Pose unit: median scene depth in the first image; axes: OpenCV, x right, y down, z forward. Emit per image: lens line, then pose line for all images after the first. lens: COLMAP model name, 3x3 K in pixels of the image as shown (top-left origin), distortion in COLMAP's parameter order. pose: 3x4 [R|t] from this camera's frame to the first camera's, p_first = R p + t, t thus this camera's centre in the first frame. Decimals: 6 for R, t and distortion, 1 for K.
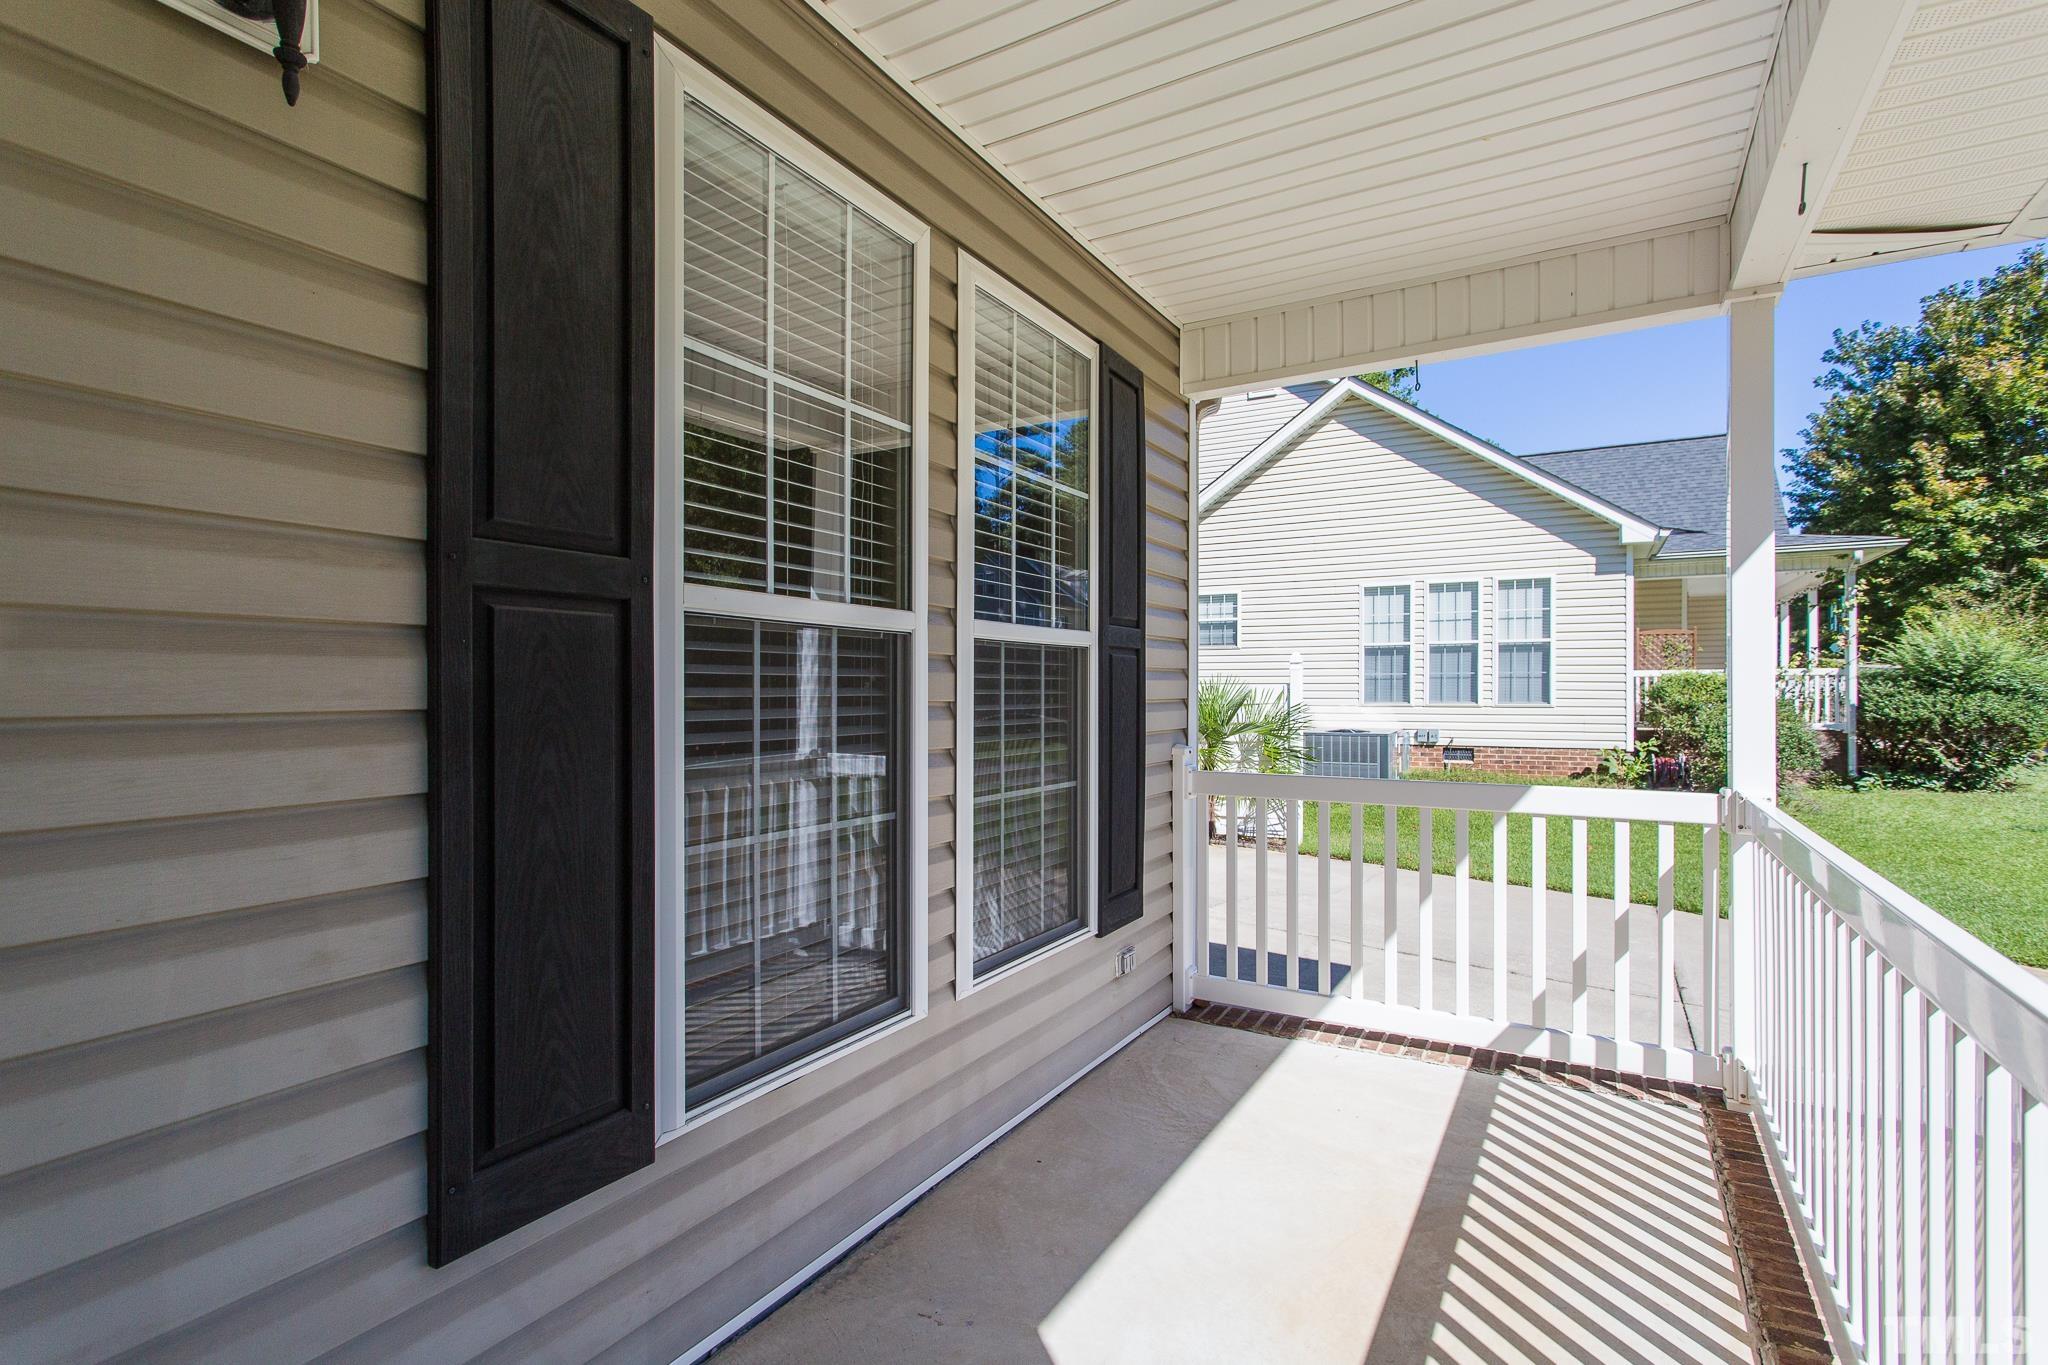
lens RADIAL K [[986.6, 0, 1029.5], [0, 986.6, 681.5], [0, 0, 1]] dist [-0.000942, 0.002040]
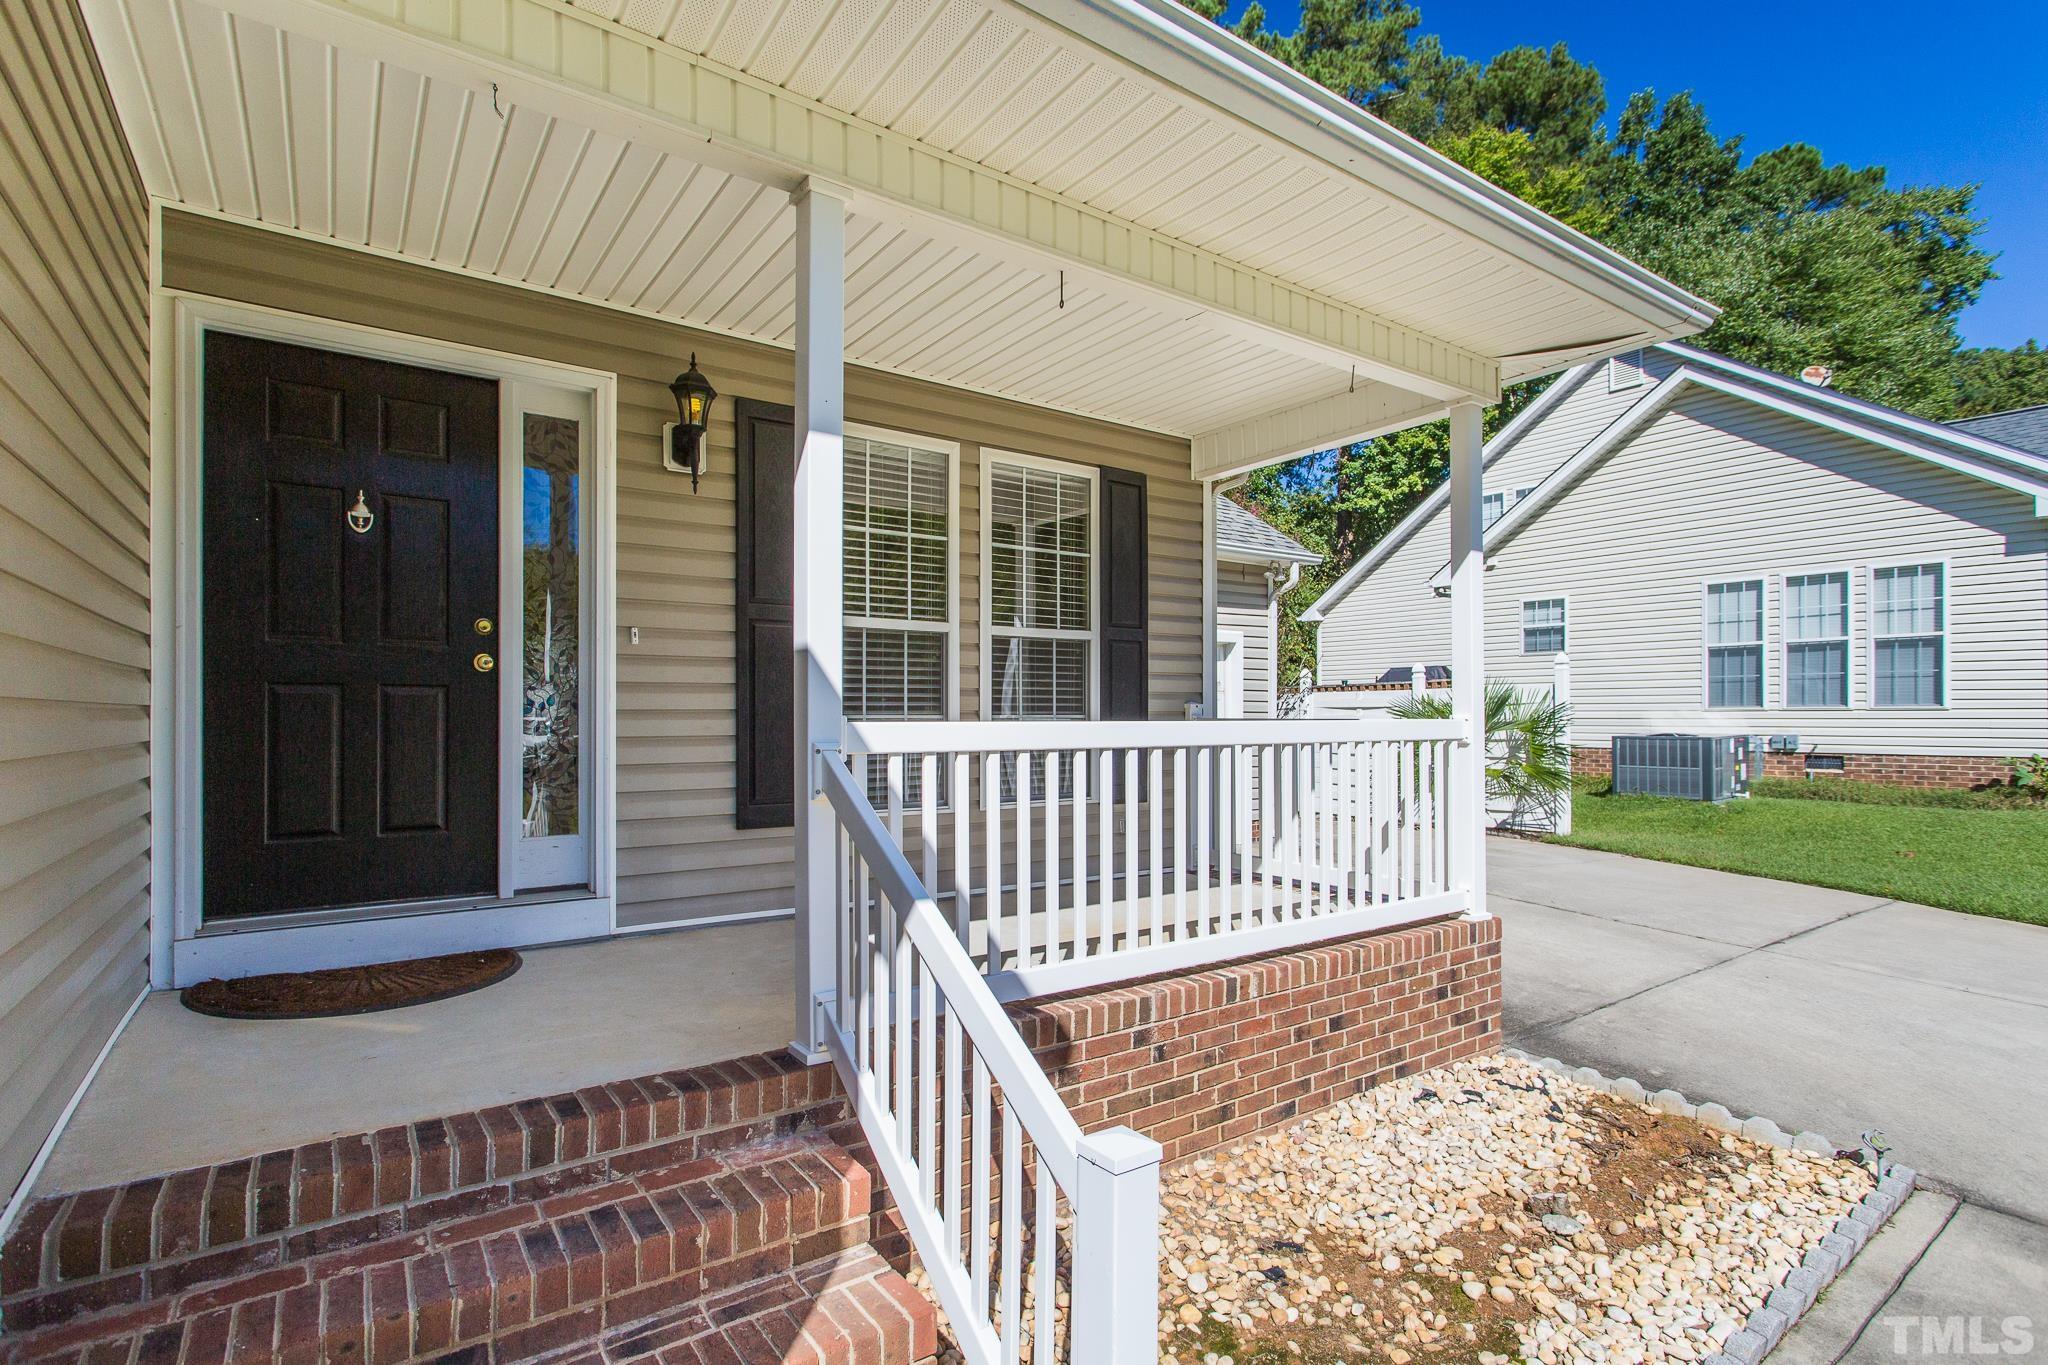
lens RADIAL K [[986.6, 0, 1018.7], [0, 986.6, 699.9], [0, 0, 1]] dist [-0.000942, 0.002040]
pose [[0.908158, -0.007137, -0.418567, 0.146701], [0.005297, 0.999971, -0.005559, 0.017721], [0.418594, 0.002831, 0.908169, -0.143400]]
